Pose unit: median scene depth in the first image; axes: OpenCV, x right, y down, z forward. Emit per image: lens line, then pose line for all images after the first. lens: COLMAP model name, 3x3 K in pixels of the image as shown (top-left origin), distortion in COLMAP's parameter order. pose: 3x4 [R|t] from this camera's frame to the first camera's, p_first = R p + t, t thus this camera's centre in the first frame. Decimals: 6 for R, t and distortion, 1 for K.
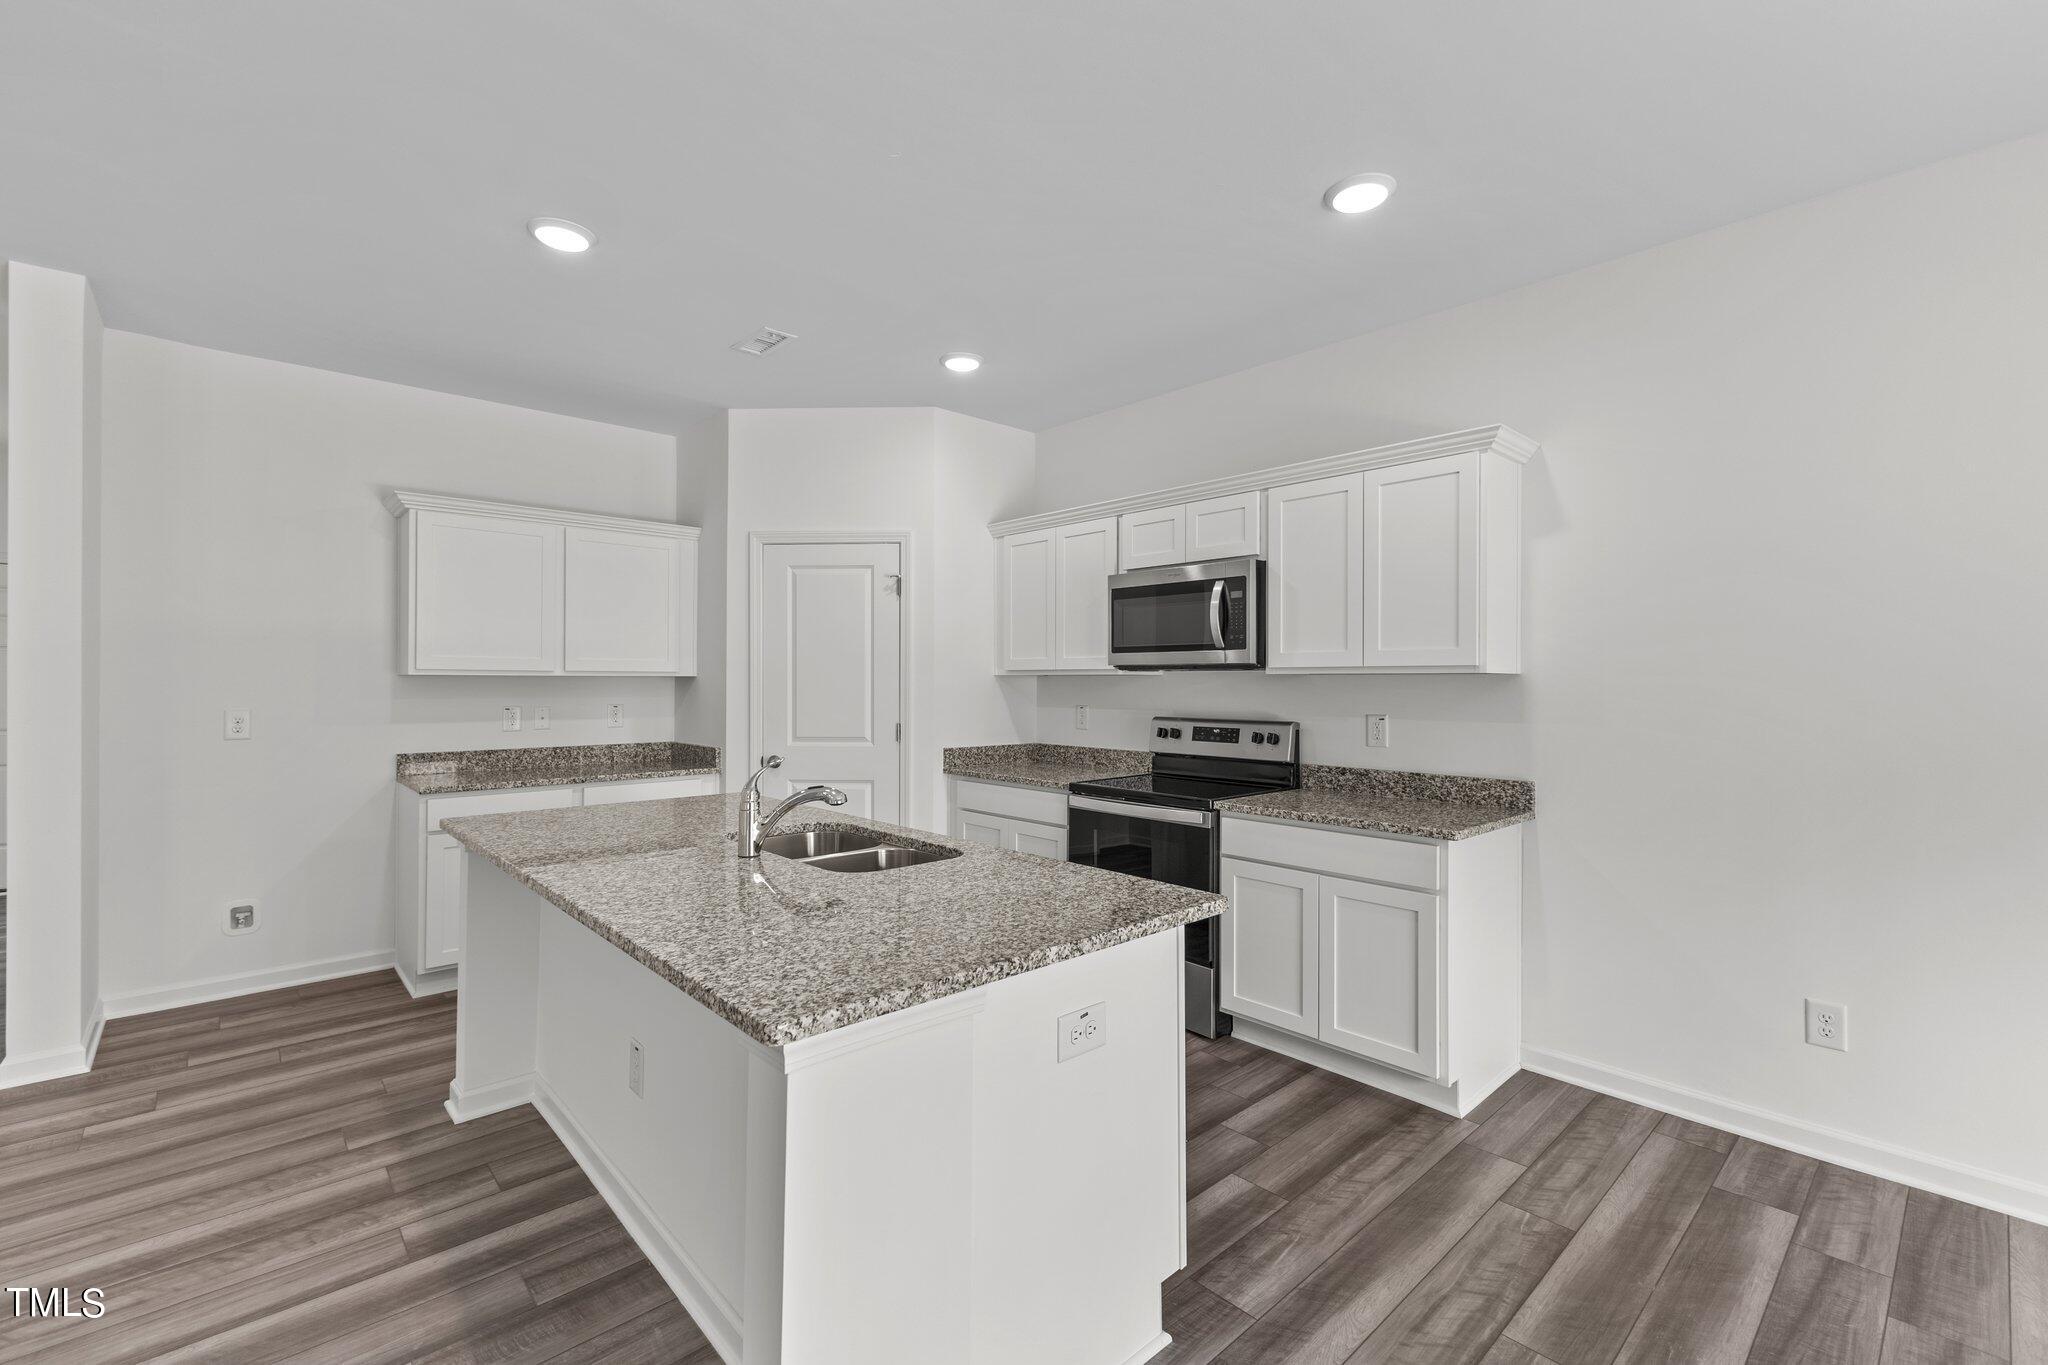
lens RADIAL K [[887.9, 0, 1029.9], [0, 887.9, 674.4], [0, 0, 1]] dist [0.001032, 0.000185]
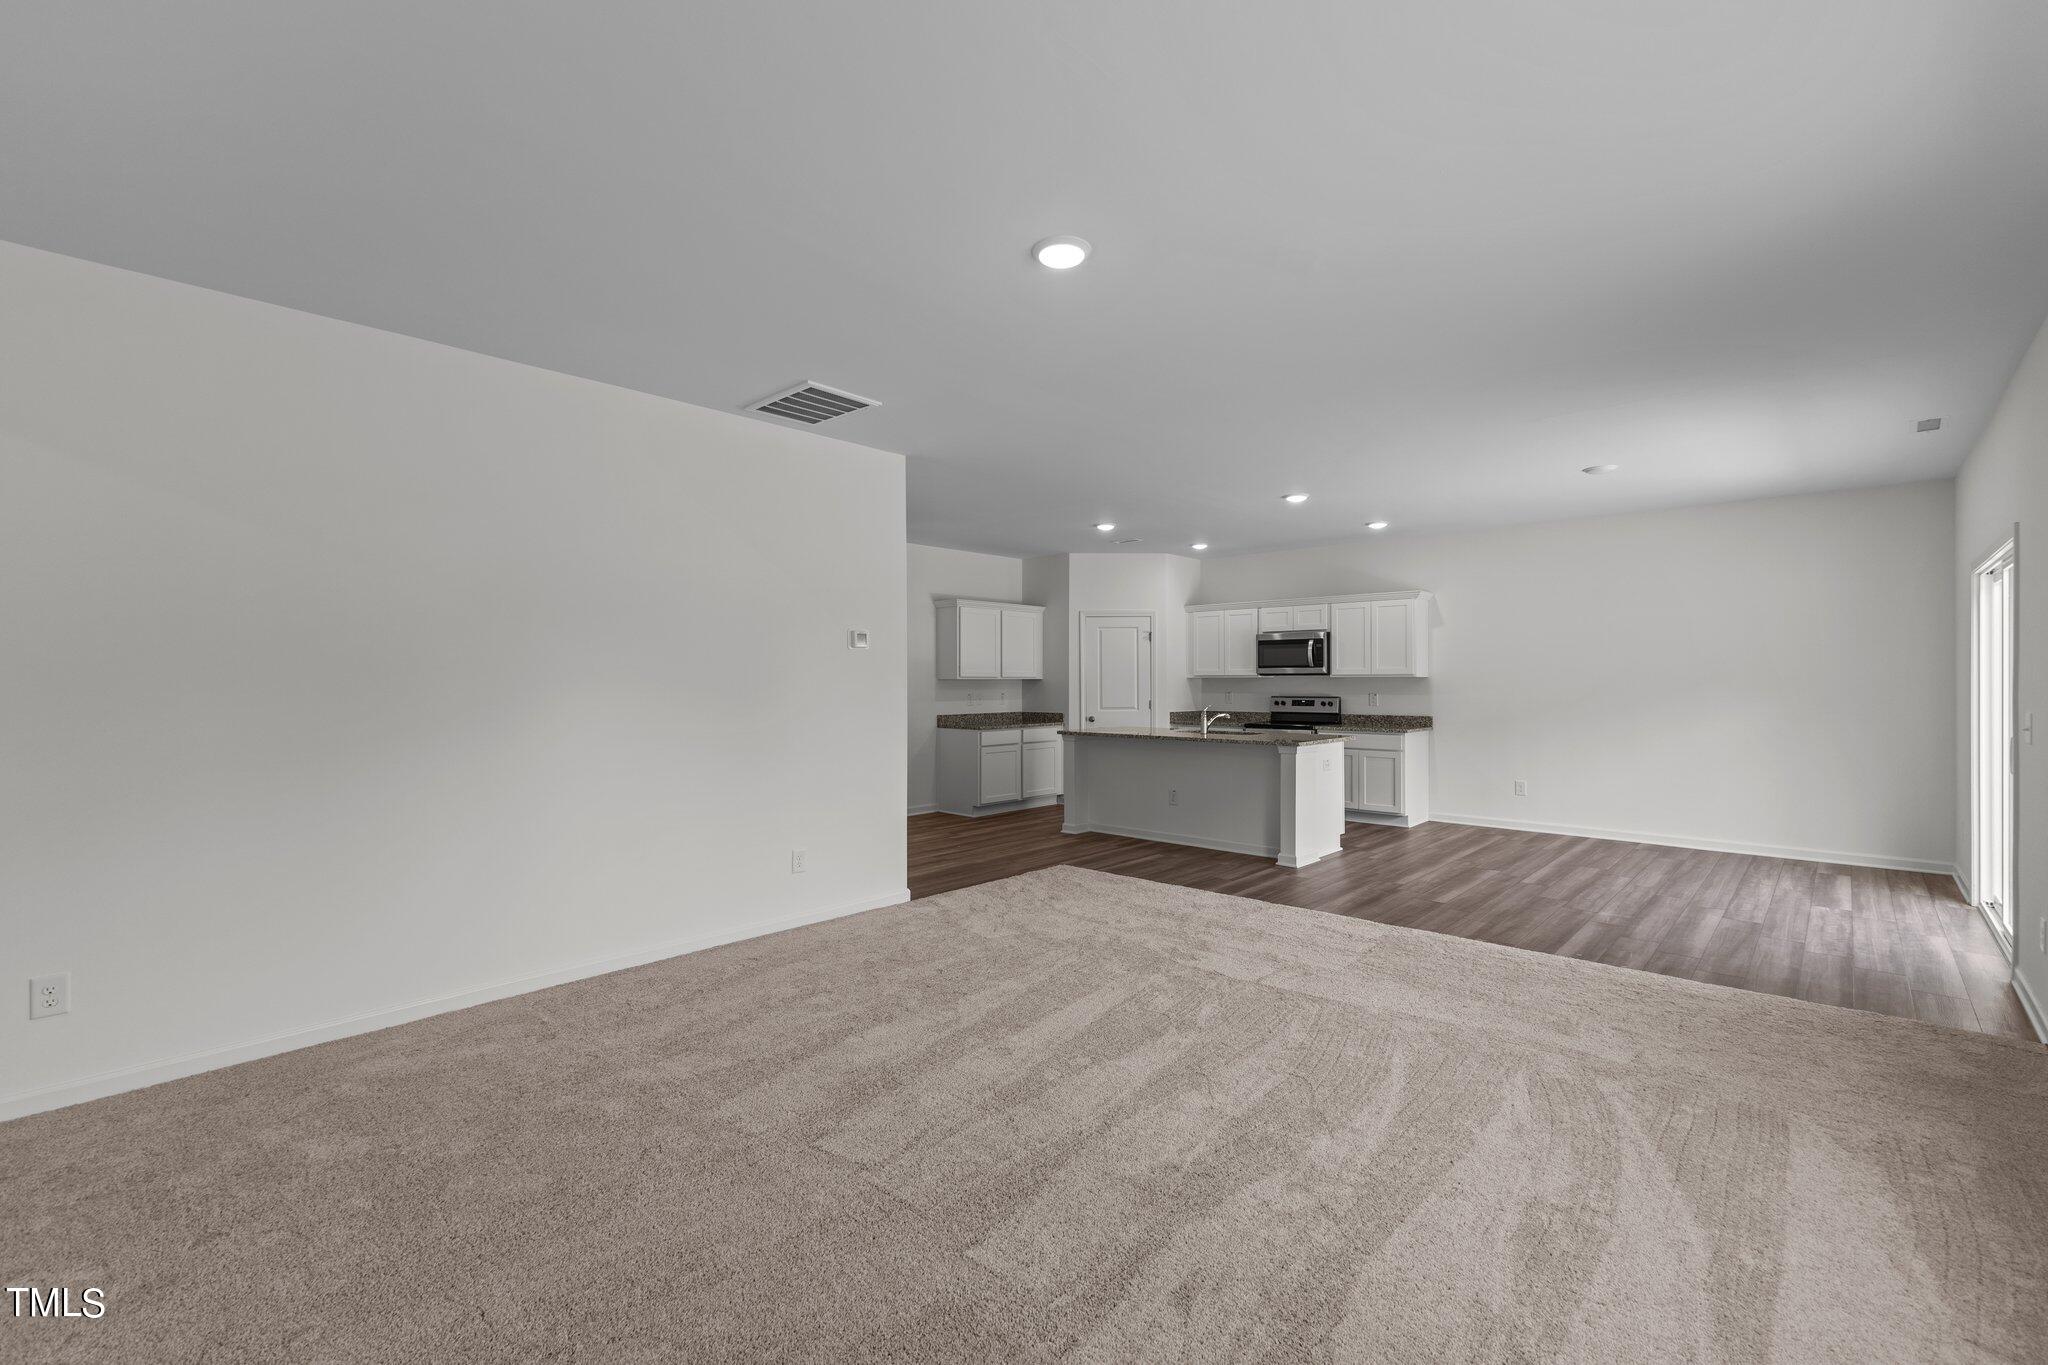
lens RADIAL K [[887.9, 0, 1029.9], [0, 887.9, 674.4], [0, 0, 1]] dist [0.001032, 0.000185]
pose [[0.996505, -0.003631, 0.083450, -0.730889], [0.003750, 0.999992, -0.001264, -0.007789], [-0.083445, 0.001572, 0.996511, -1.322299]]
